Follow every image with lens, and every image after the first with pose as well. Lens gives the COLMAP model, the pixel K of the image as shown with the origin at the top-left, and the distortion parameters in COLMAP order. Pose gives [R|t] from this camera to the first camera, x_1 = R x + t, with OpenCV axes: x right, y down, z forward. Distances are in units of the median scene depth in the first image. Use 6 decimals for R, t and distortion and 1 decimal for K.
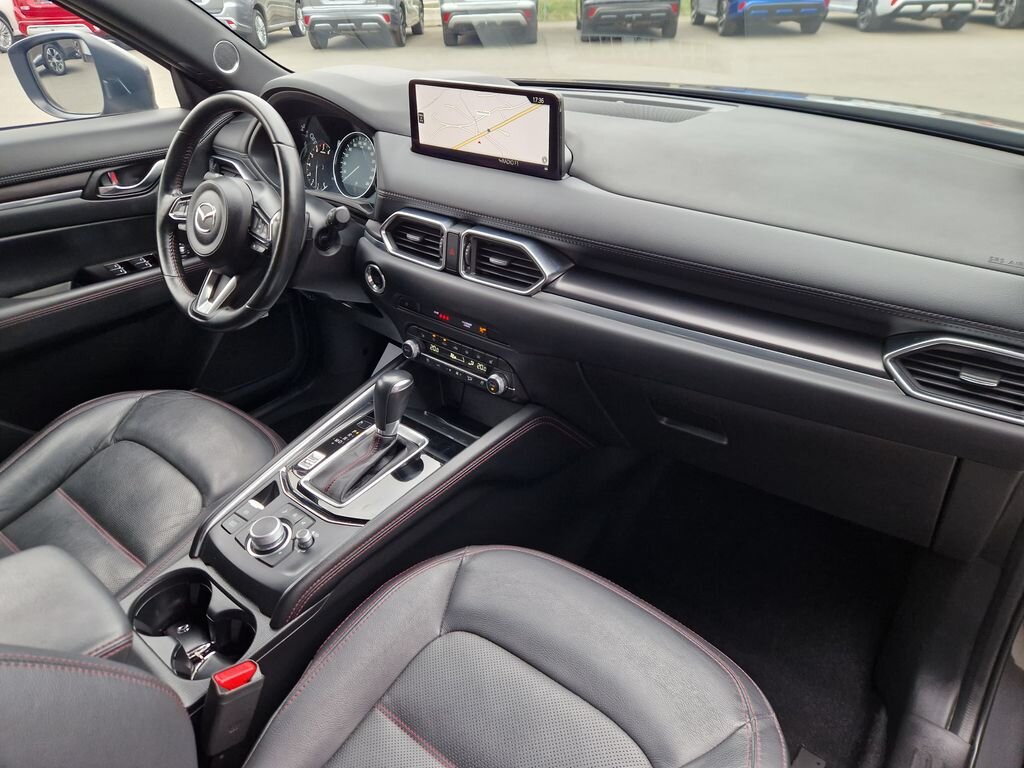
lens RADIAL K [[660.2, 0, 515.5], [0, 660.2, 377.7], [0, 0, 1]] dist [0.039482, -0.033555]
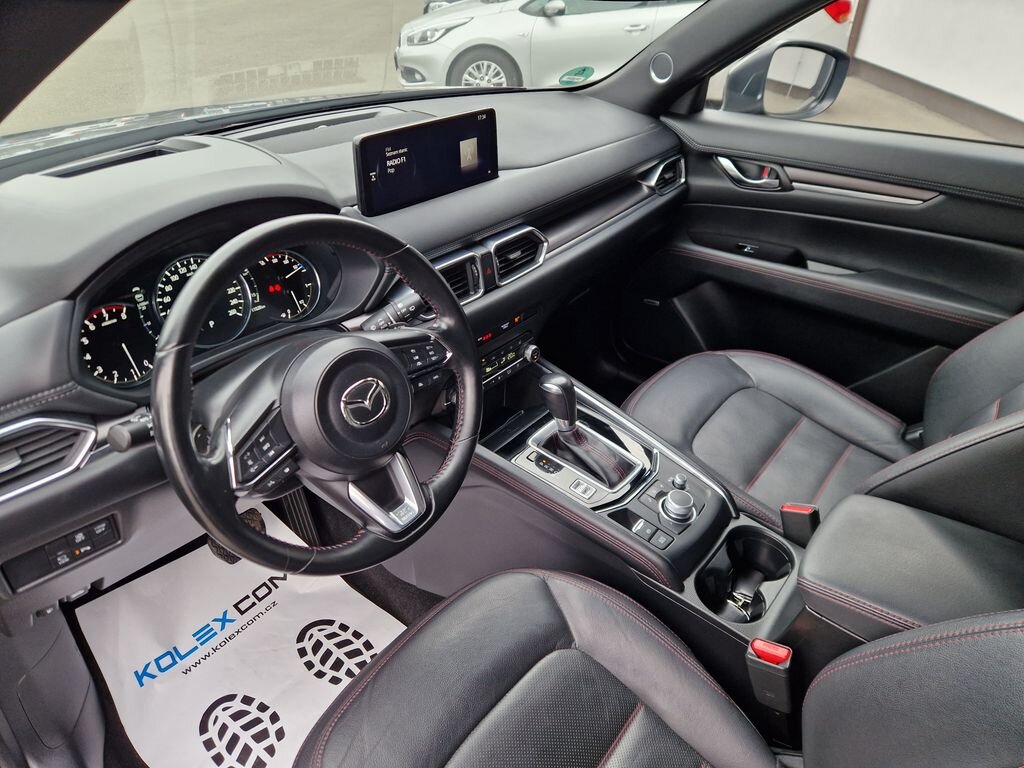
lens RADIAL K [[675.6, 0, 512.0], [0, 675.6, 384.0], [0, 0, 1]] dist [0.068676, -0.053996]
pose [[0.010676, -0.524510, 0.851337, -1.081856], [0.508629, 0.735865, 0.446990, -0.505706], [-0.860920, 0.428242, 0.274637, 0.712617]]
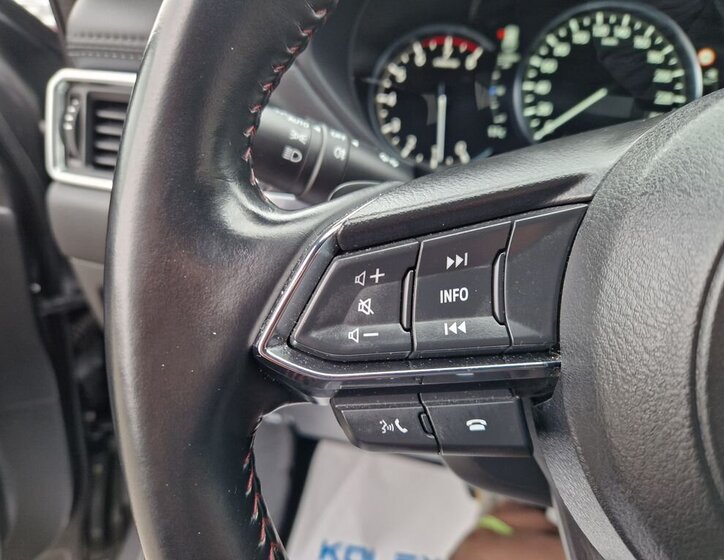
lens RADIAL K [[523.6, 0, 362.5], [0, 523.6, 275.5], [0, 0, 1]] dist [-0.019416, -0.003132]
pose [[0.855613, -0.149713, 0.495491, -0.629701], [0.197980, 0.979125, -0.046029, -0.289442], [-0.478257, 0.137481, 0.867392, 1.030340]]
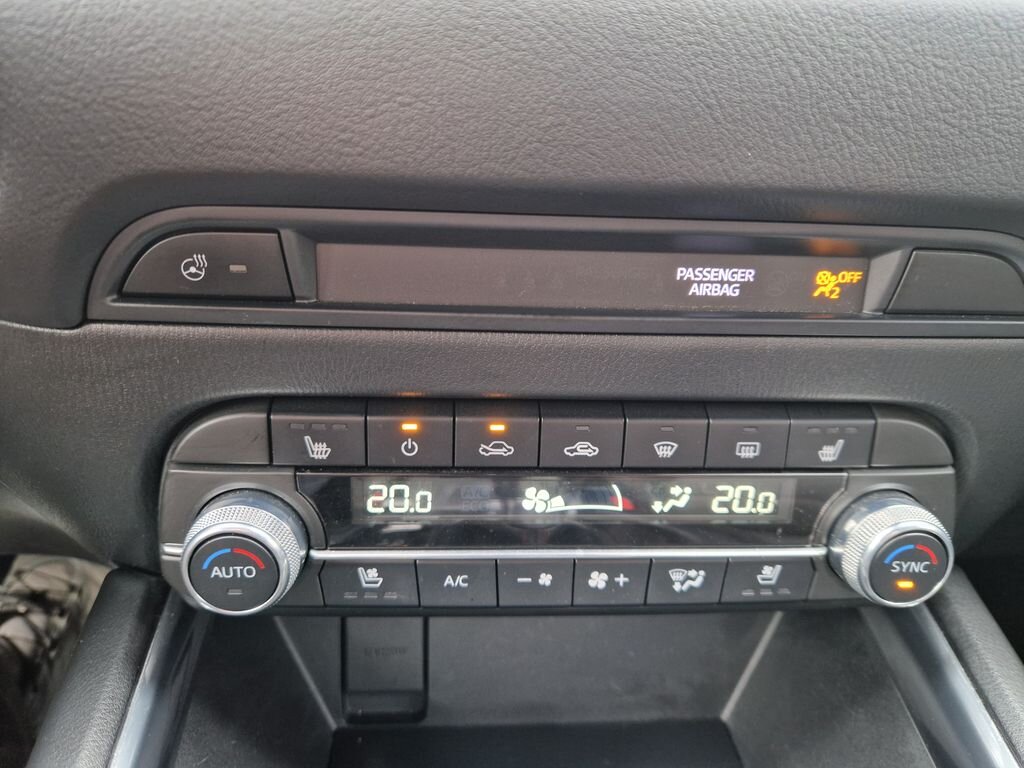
lens RADIAL K [[727.8, 0, 512.0], [0, 727.8, 384.0], [0, 0, 1]] dist [0.040619, -0.084955]
pose [[0.739746, -0.244553, 0.626873, -0.231285], [0.301344, 0.953376, 0.016323, -0.073157], [-0.601638, 0.176829, 0.778950, 0.882390]]
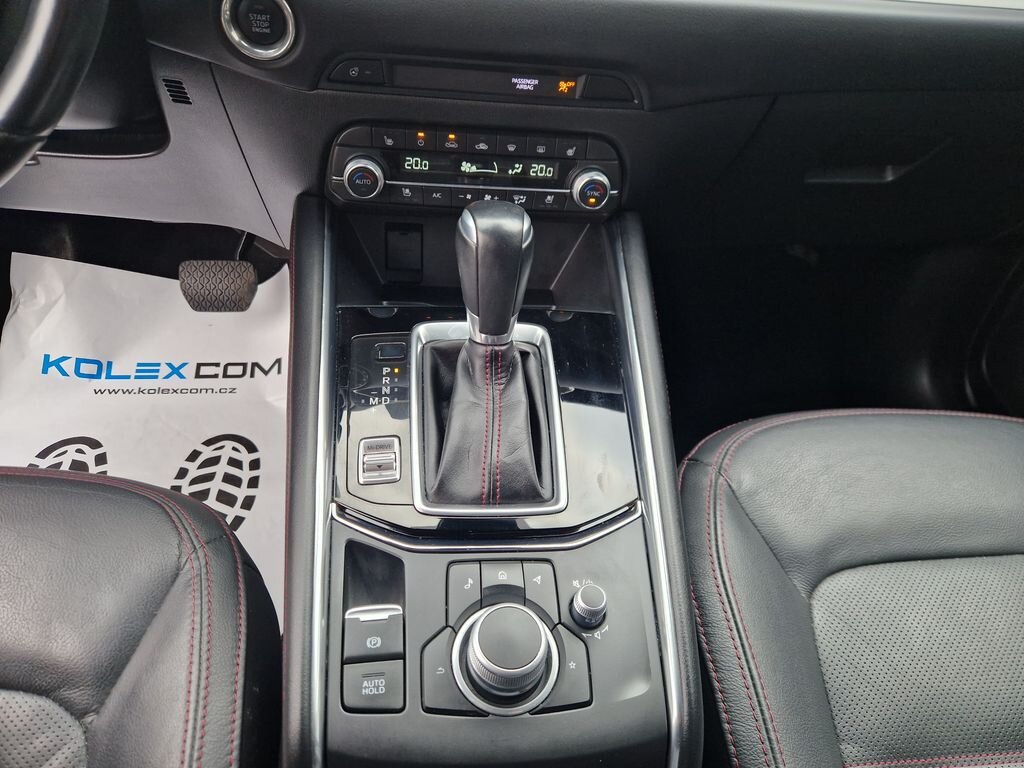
lens RADIAL K [[694.1, 0, 512.0], [0, 694.1, 384.0], [0, 0, 1]] dist [0.032090, -0.002397]
pose [[0.723056, -0.389358, 0.570606, -0.464916], [0.268195, 0.919450, 0.287546, -0.025704], [-0.636602, -0.054879, 0.769237, 0.581837]]
